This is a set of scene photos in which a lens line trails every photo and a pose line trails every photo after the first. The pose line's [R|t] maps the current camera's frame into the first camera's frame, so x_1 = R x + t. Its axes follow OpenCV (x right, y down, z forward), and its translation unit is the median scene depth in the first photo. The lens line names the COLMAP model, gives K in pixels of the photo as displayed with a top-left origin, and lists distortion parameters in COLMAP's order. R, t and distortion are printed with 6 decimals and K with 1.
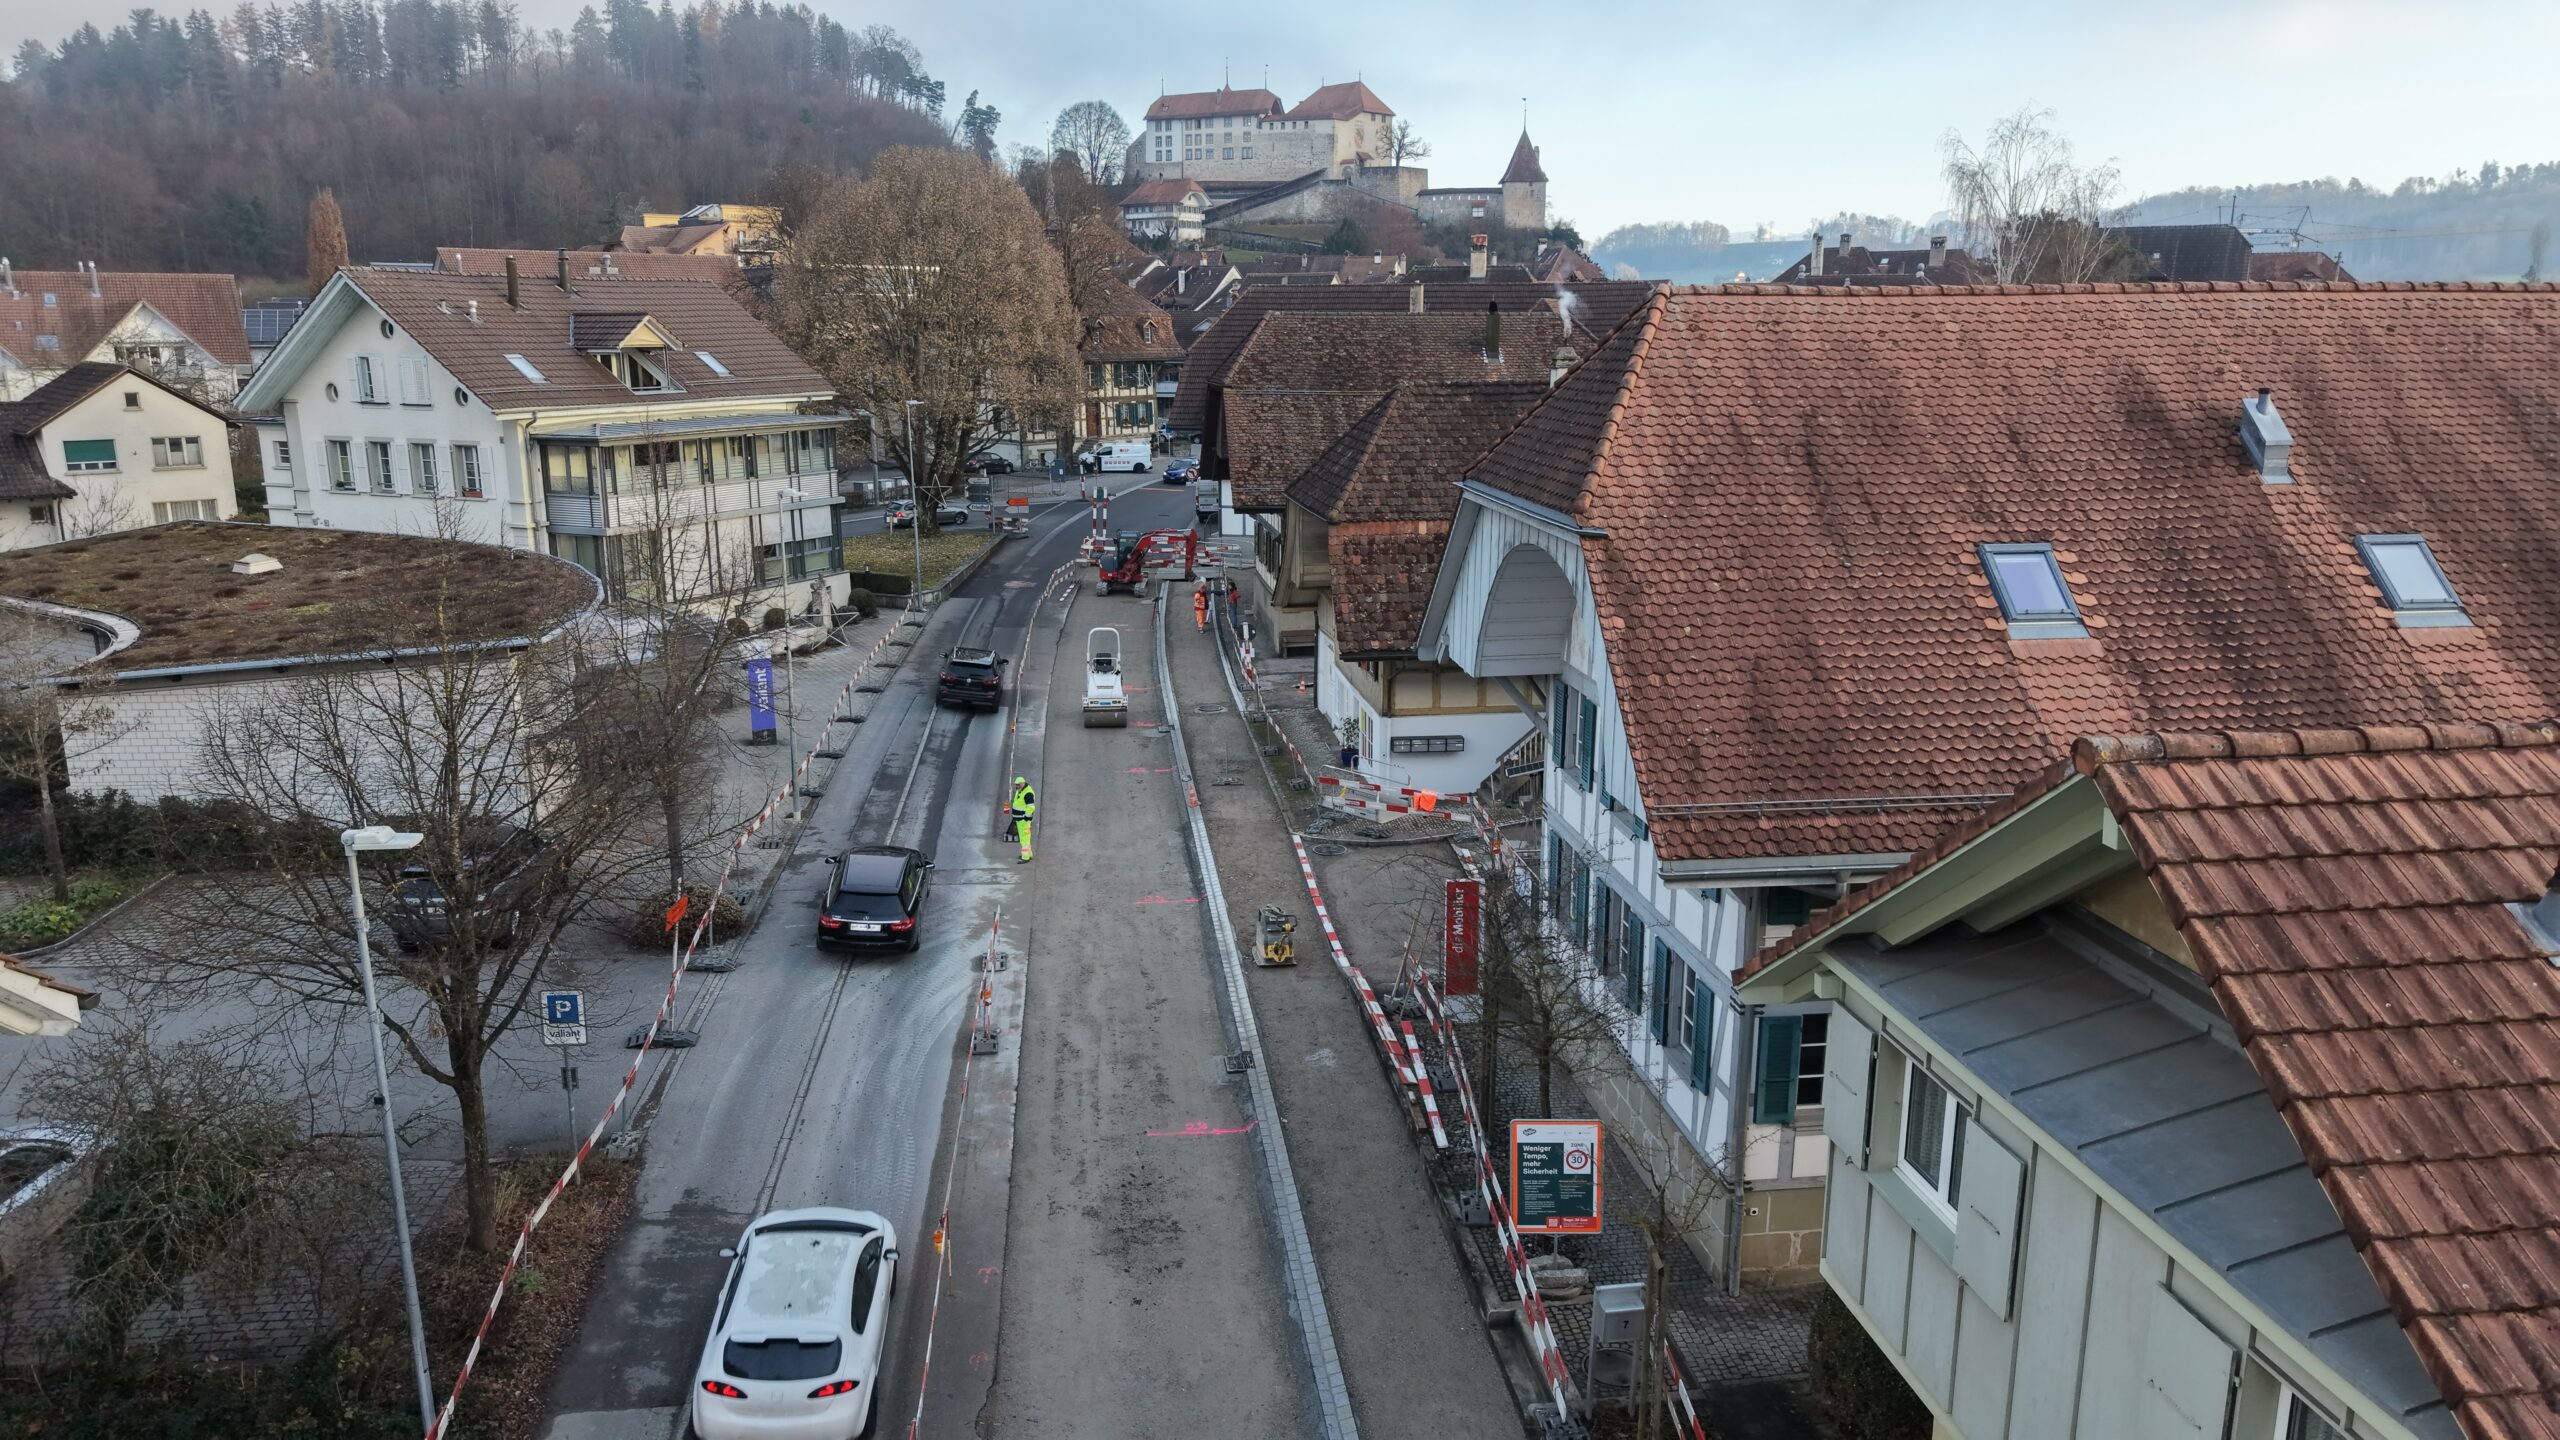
lens RADIAL K [[1730.4, 0, 1282.1], [0, 1730.4, 721.9], [0, 0, 1]] dist [0.013110, -0.005550]
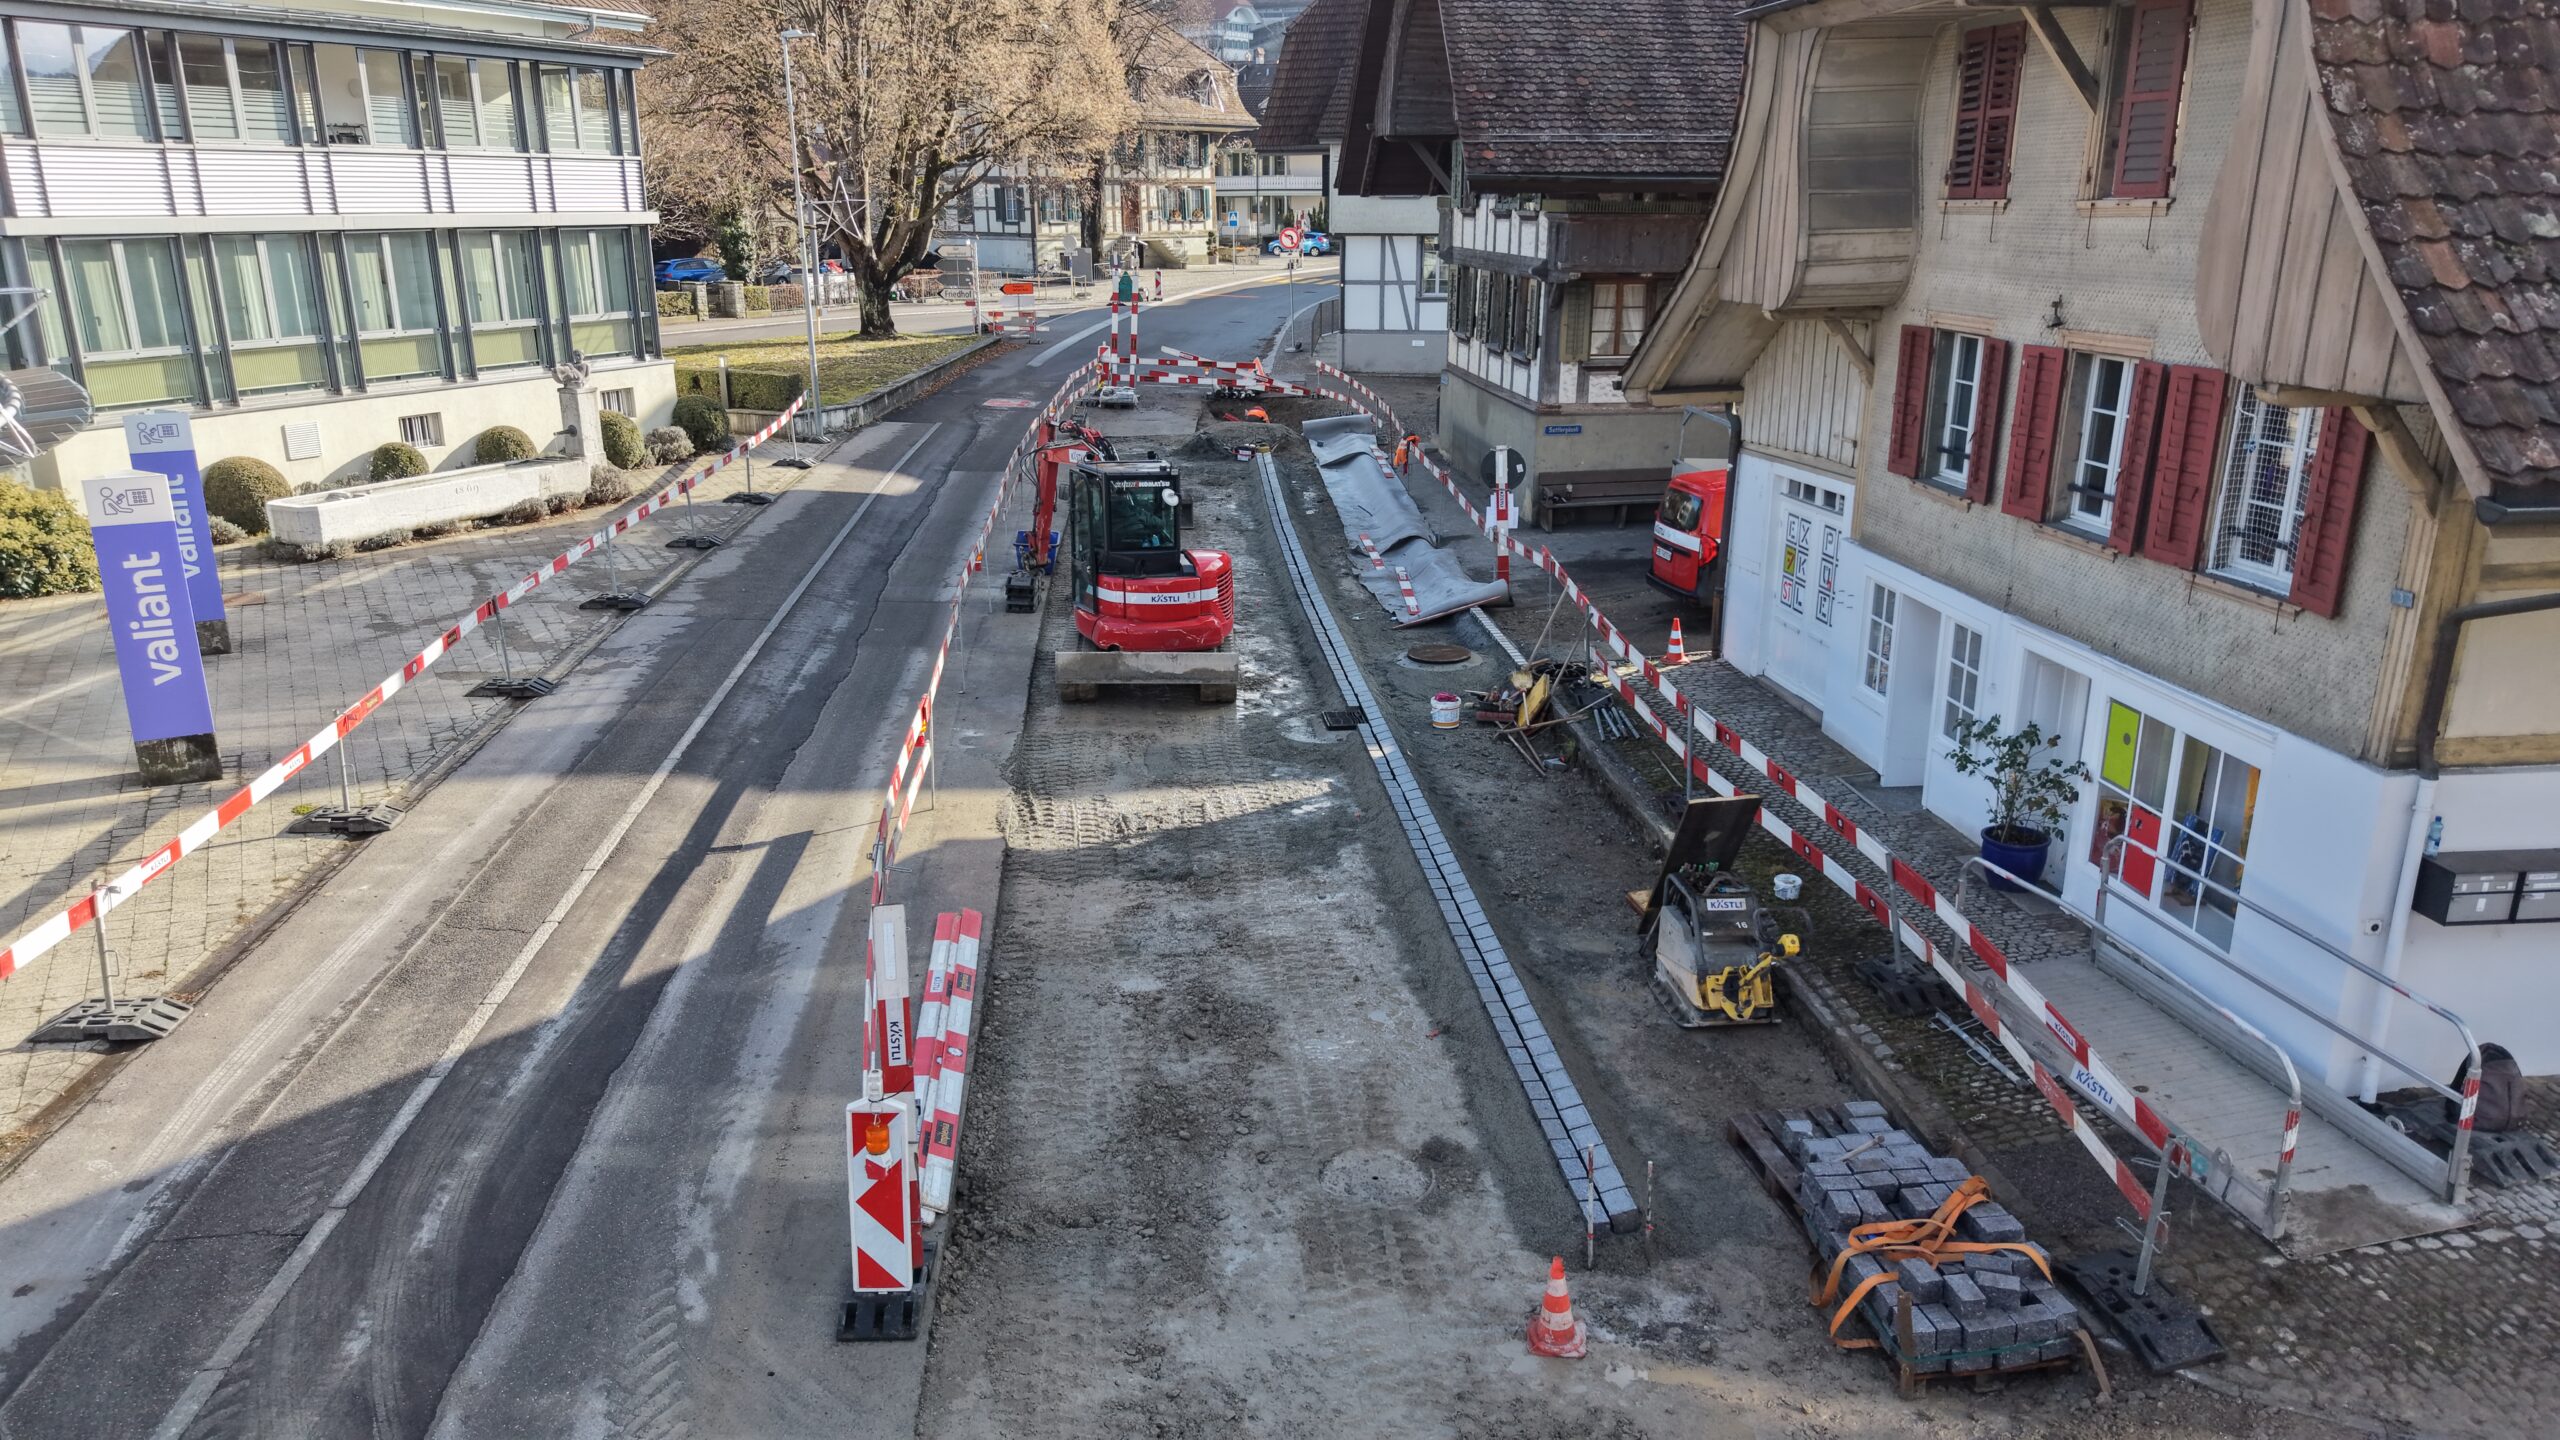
lens RADIAL K [[1730.4, 0, 1274.1], [0, 1730.4, 719.9], [0, 0, 1]] dist [0.013110, -0.005550]
pose [[0.999695, 0.008273, -0.023256, -0.052239], [-0.006631, 0.997538, 0.069808, -0.015472], [0.023776, -0.069632, 0.997289, 0.449790]]
